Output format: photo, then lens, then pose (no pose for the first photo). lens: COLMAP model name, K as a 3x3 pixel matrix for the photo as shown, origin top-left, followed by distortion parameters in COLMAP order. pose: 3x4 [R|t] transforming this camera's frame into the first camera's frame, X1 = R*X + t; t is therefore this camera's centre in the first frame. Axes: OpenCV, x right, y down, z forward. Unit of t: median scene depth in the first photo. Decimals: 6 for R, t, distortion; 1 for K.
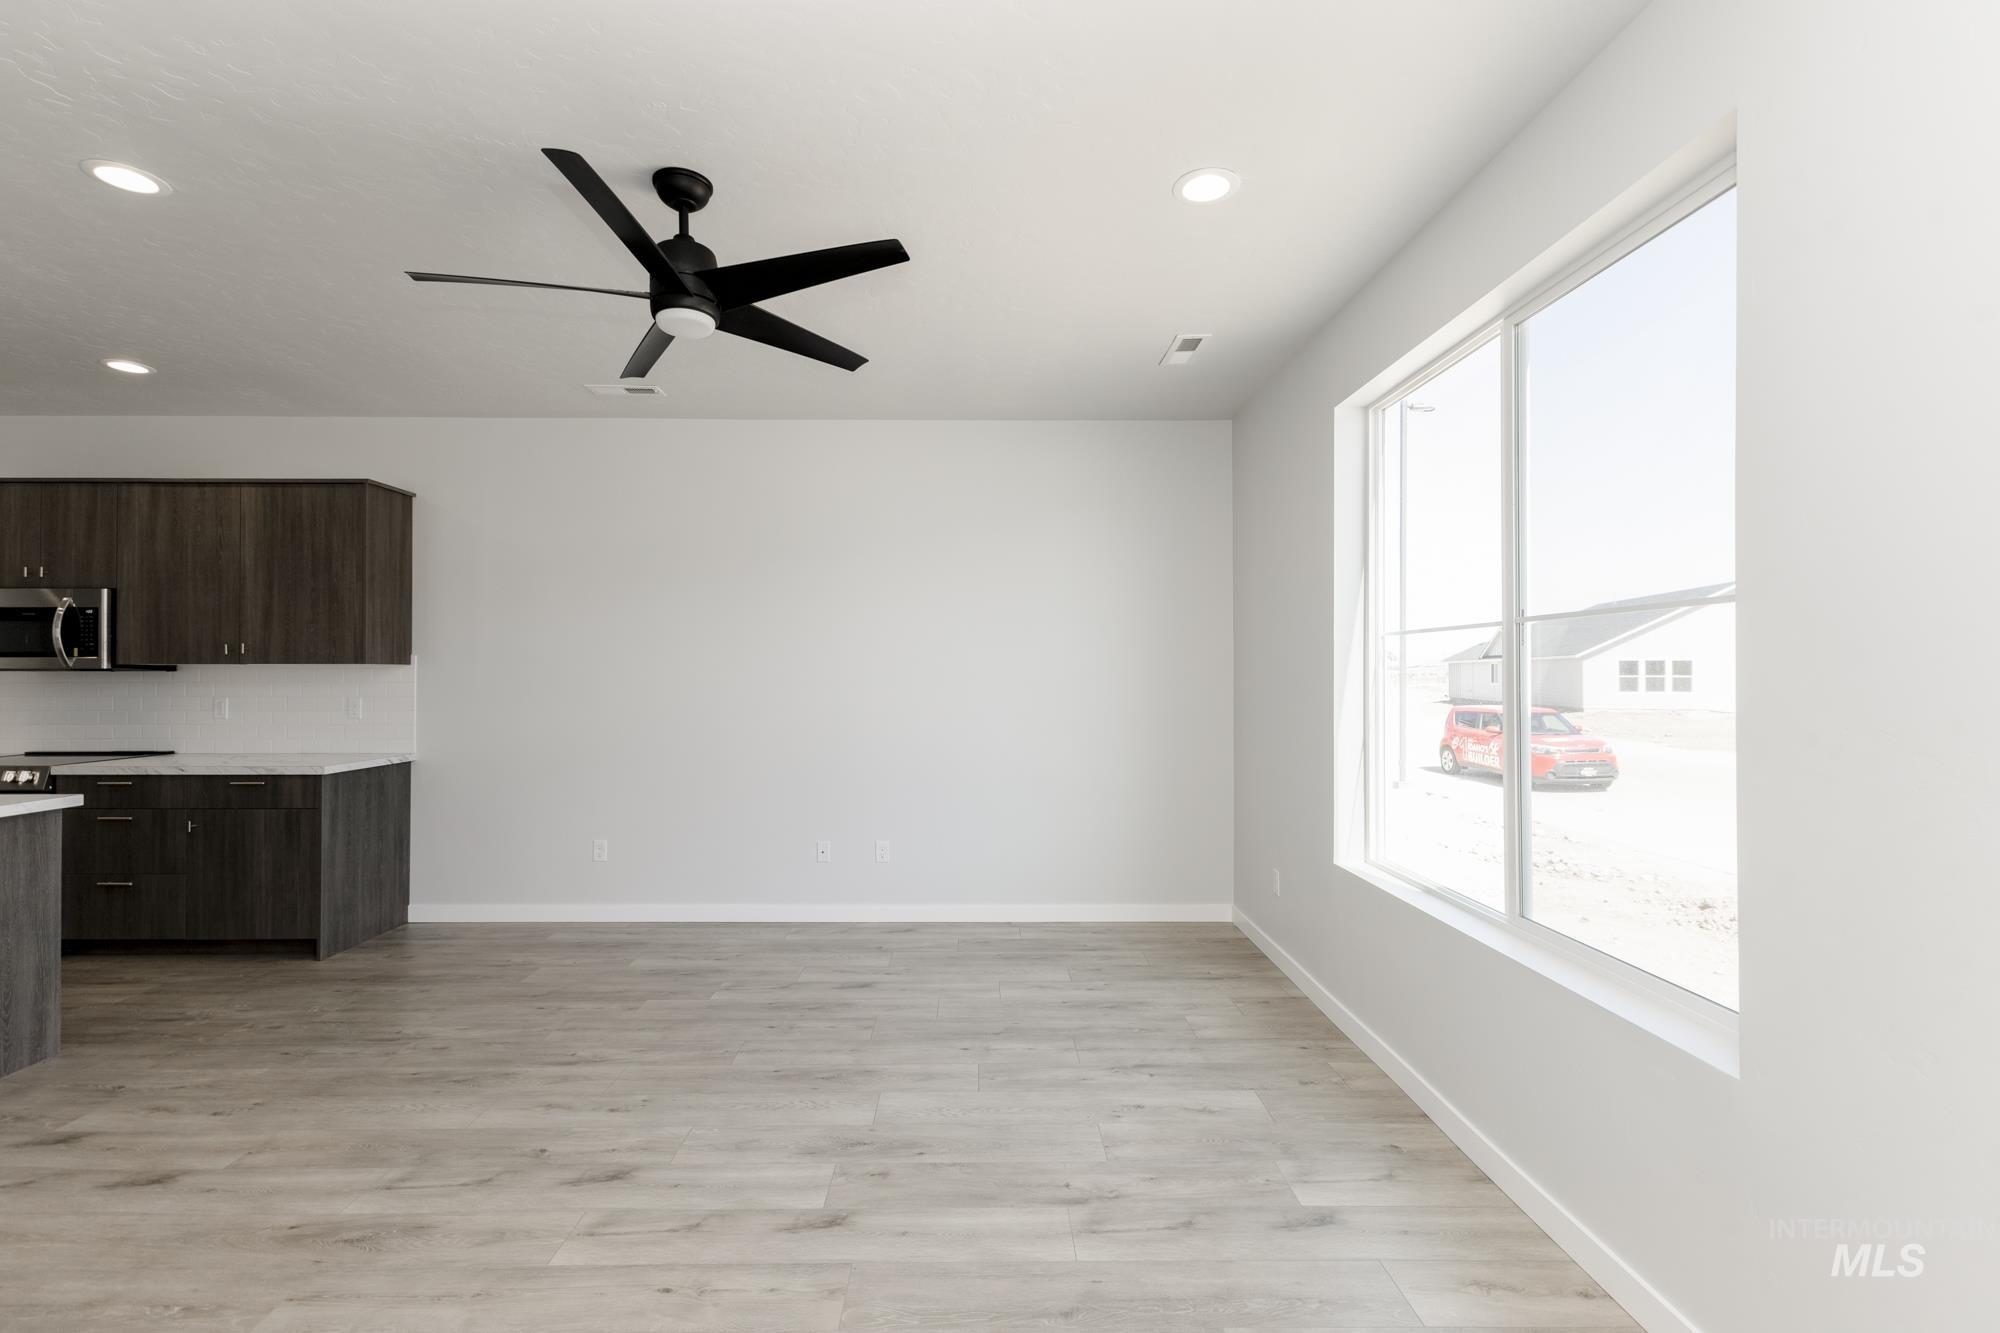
lens RADIAL K [[878.5, 0, 977.3], [0, 878.5, 659.9], [0, 0, 1]] dist [0.009988, -0.002041]
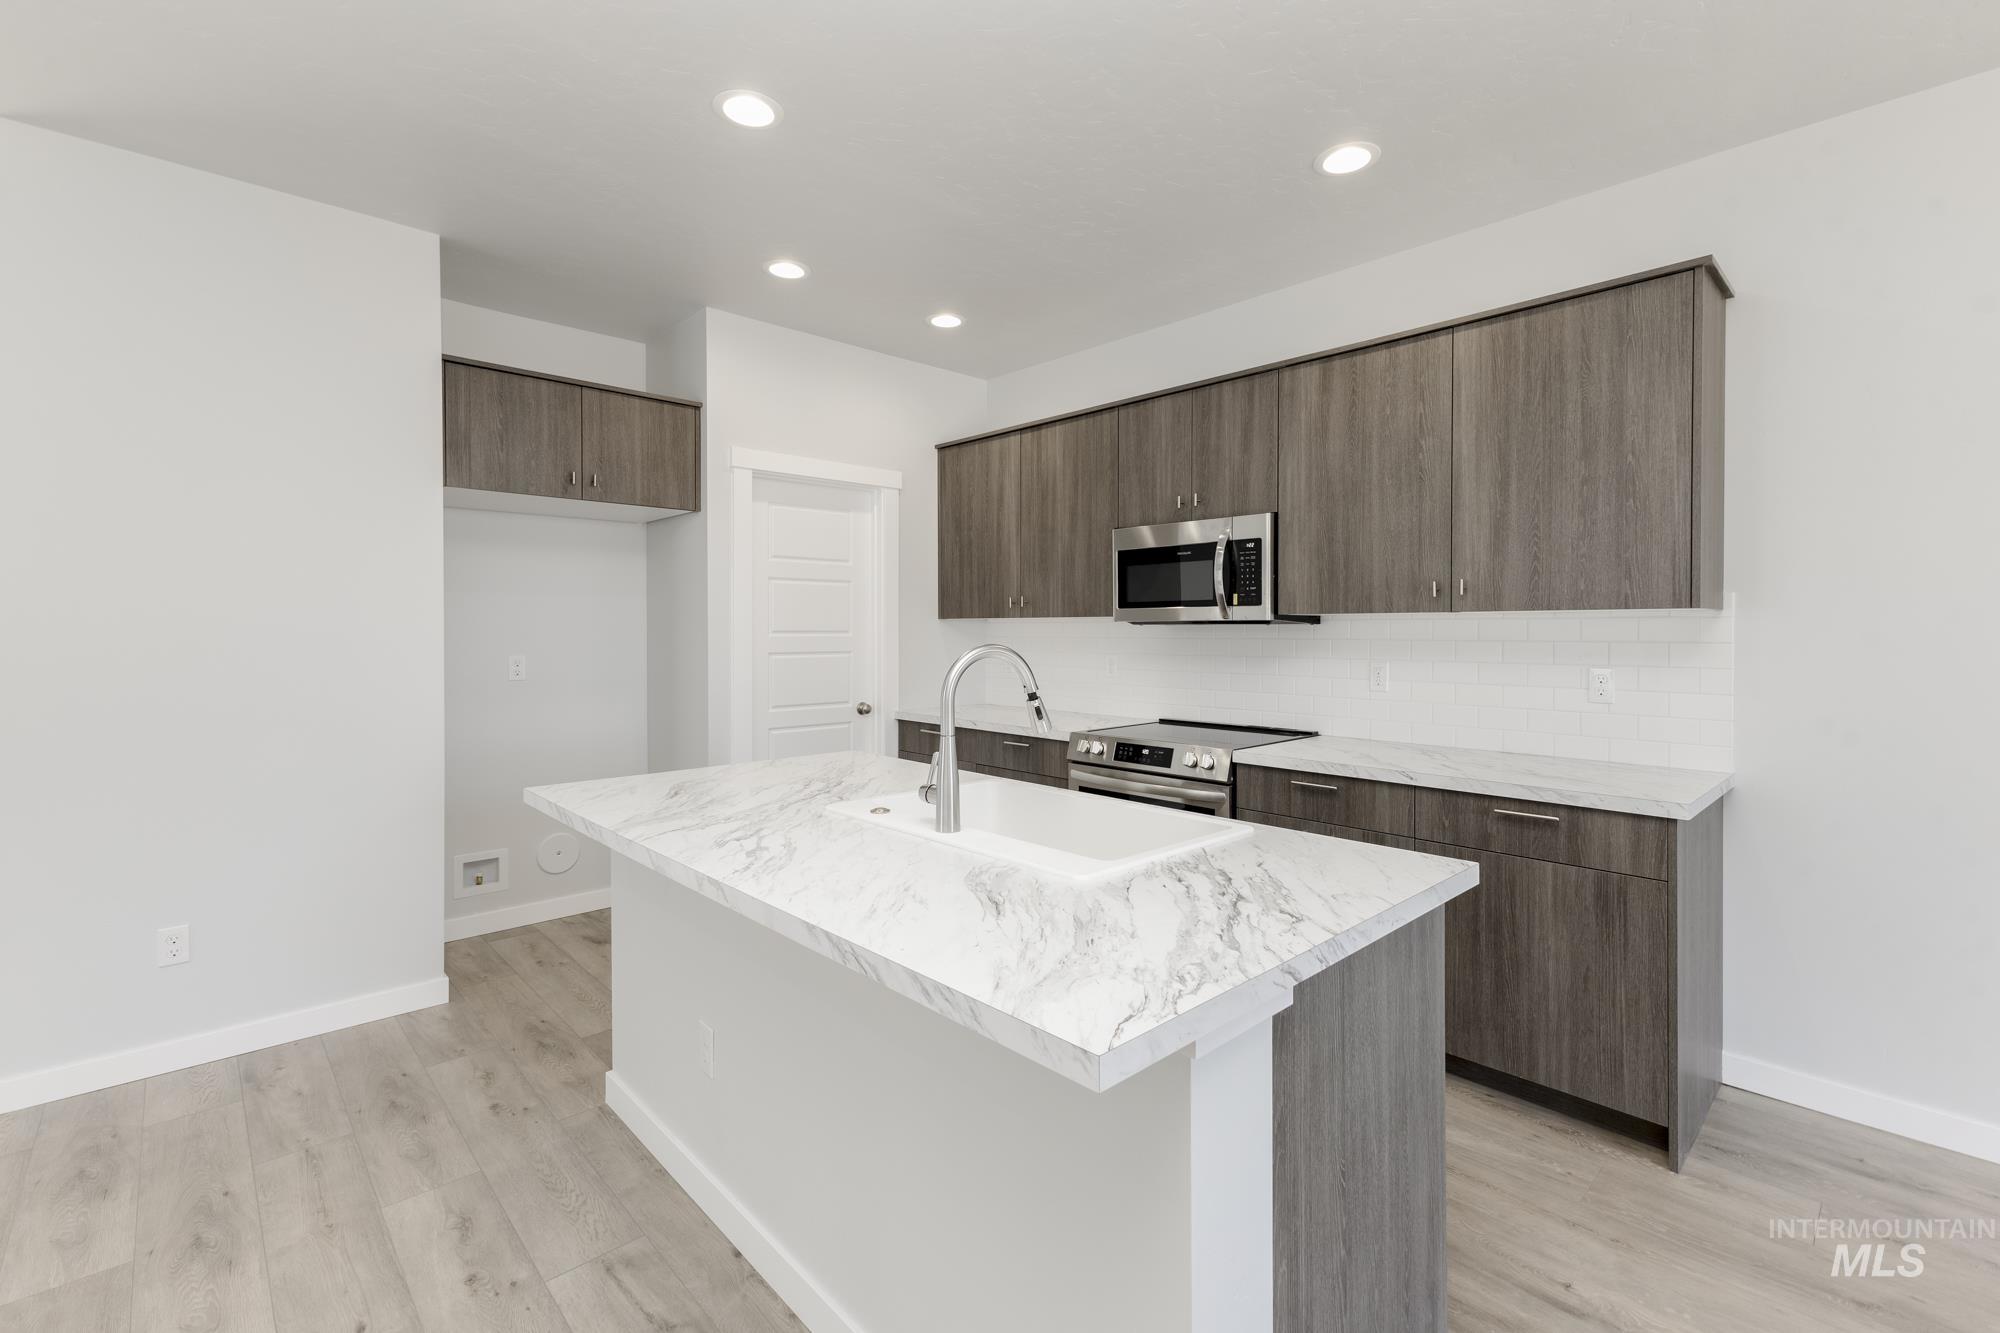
lens RADIAL K [[849.7, 0, 1011.7], [0, 849.7, 642.1], [0, 0, 1]] dist [-0.001320, 0.000684]
pose [[0.687546, 0.011966, -0.726042, -0.702679], [0.007409, 0.999697, 0.023493, 0.011416], [0.726103, -0.021532, 0.687249, 0.399765]]
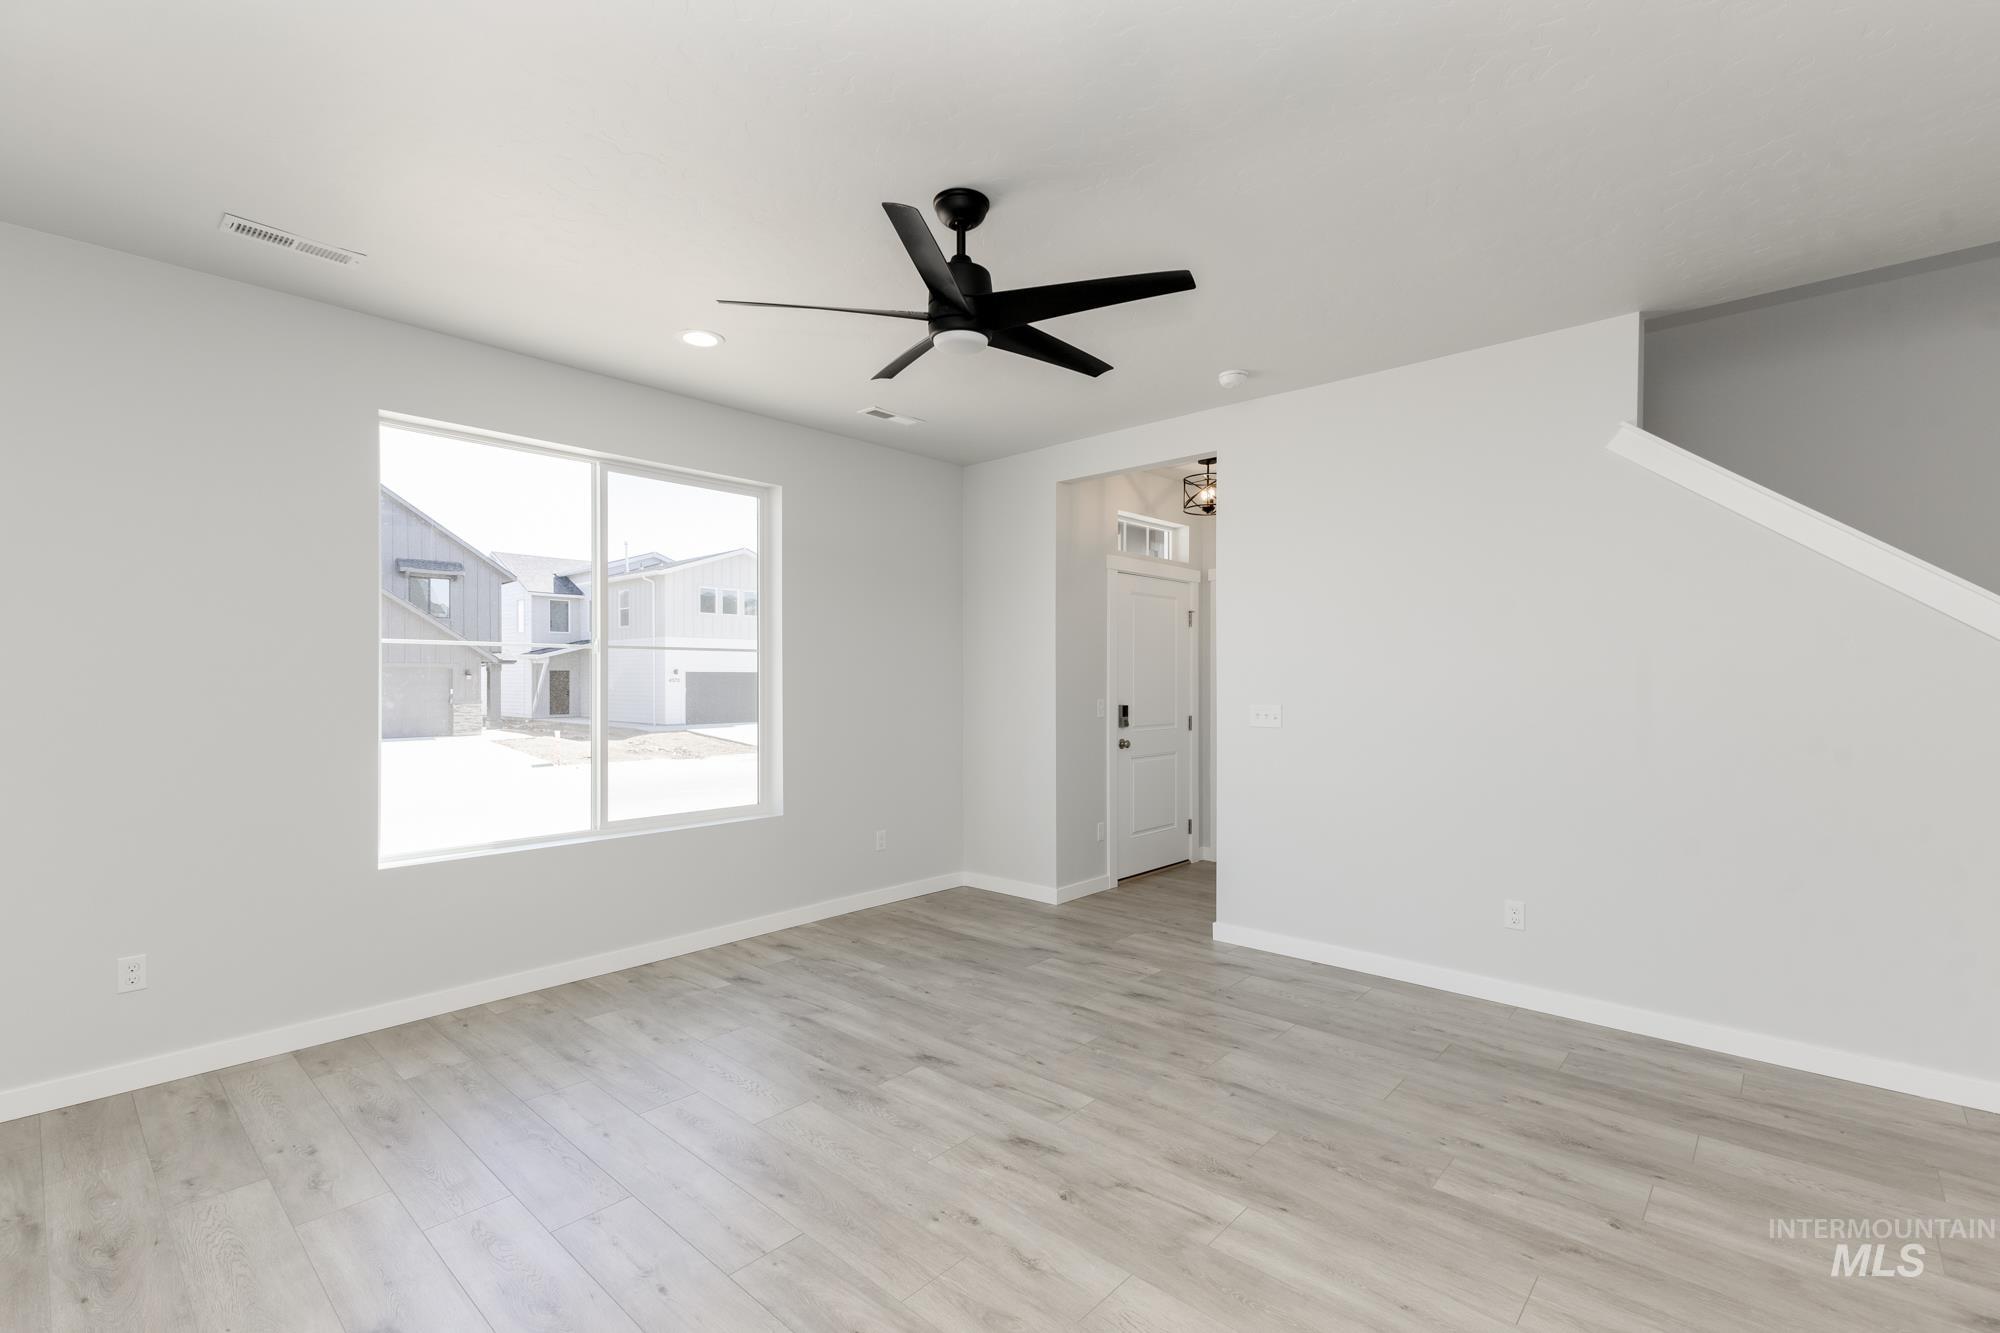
lens RADIAL K [[849.7, 0, 1011.8], [0, 849.7, 653.7], [0, 0, 1]] dist [-0.001320, 0.000684]
pose [[-0.746630, 0.020153, 0.664934, -0.690197], [-0.008869, 0.999151, -0.040242, 0.019662], [-0.665180, -0.035944, -0.745817, 1.127785]]
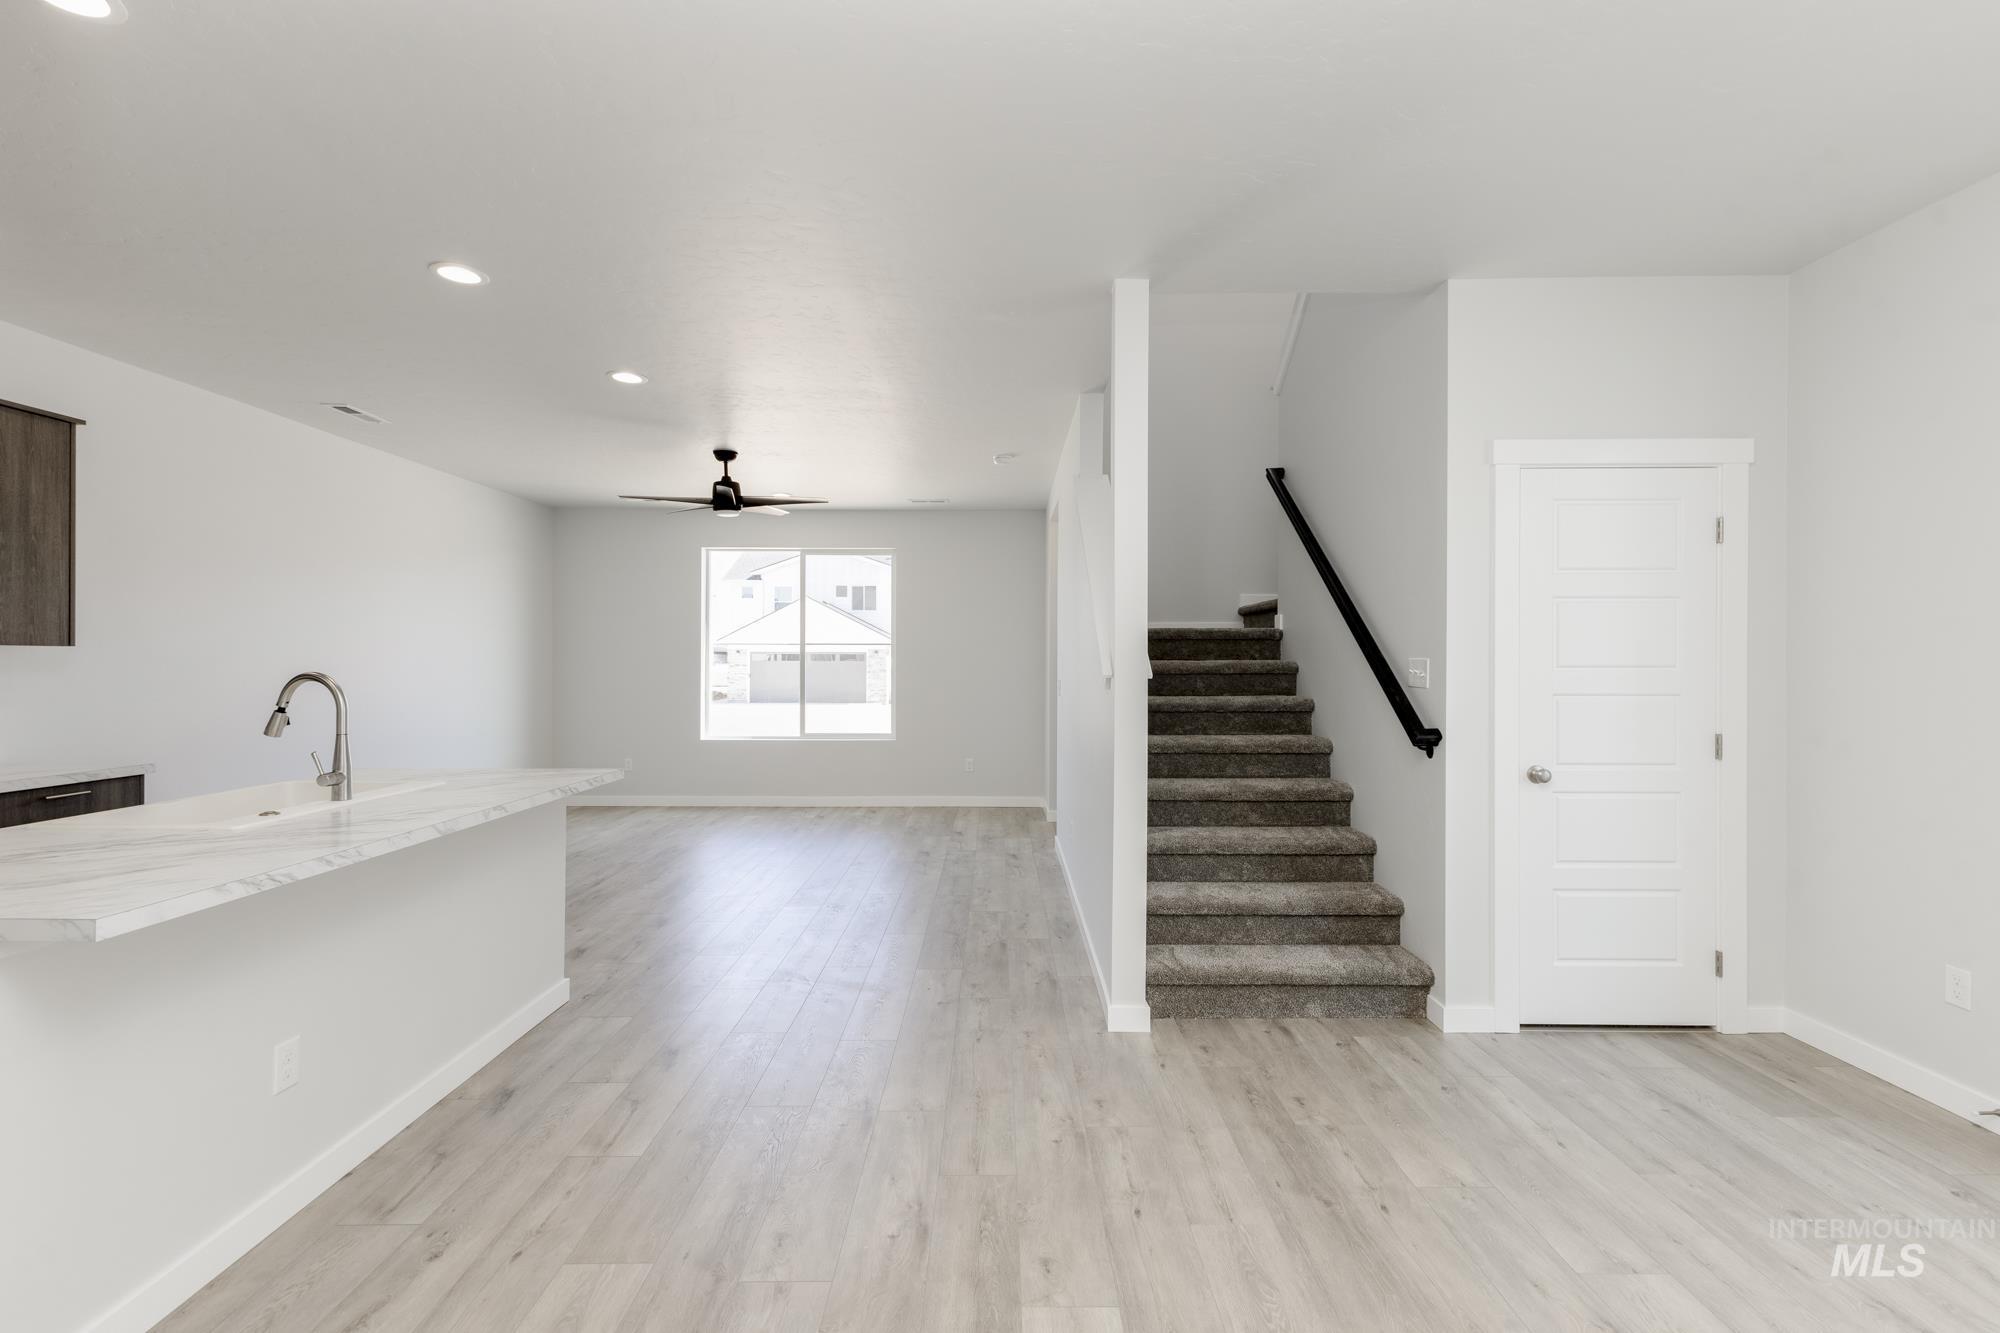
lens RADIAL K [[849.7, 0, 1021.7], [0, 849.7, 656.7], [0, 0, 1]] dist [-0.001320, 0.000684]
pose [[-0.025346, 0.004119, 0.999670, -1.740880], [-0.017850, 0.999830, -0.004572, 0.002381], [-0.999519, -0.017960, -0.025268, 0.166410]]
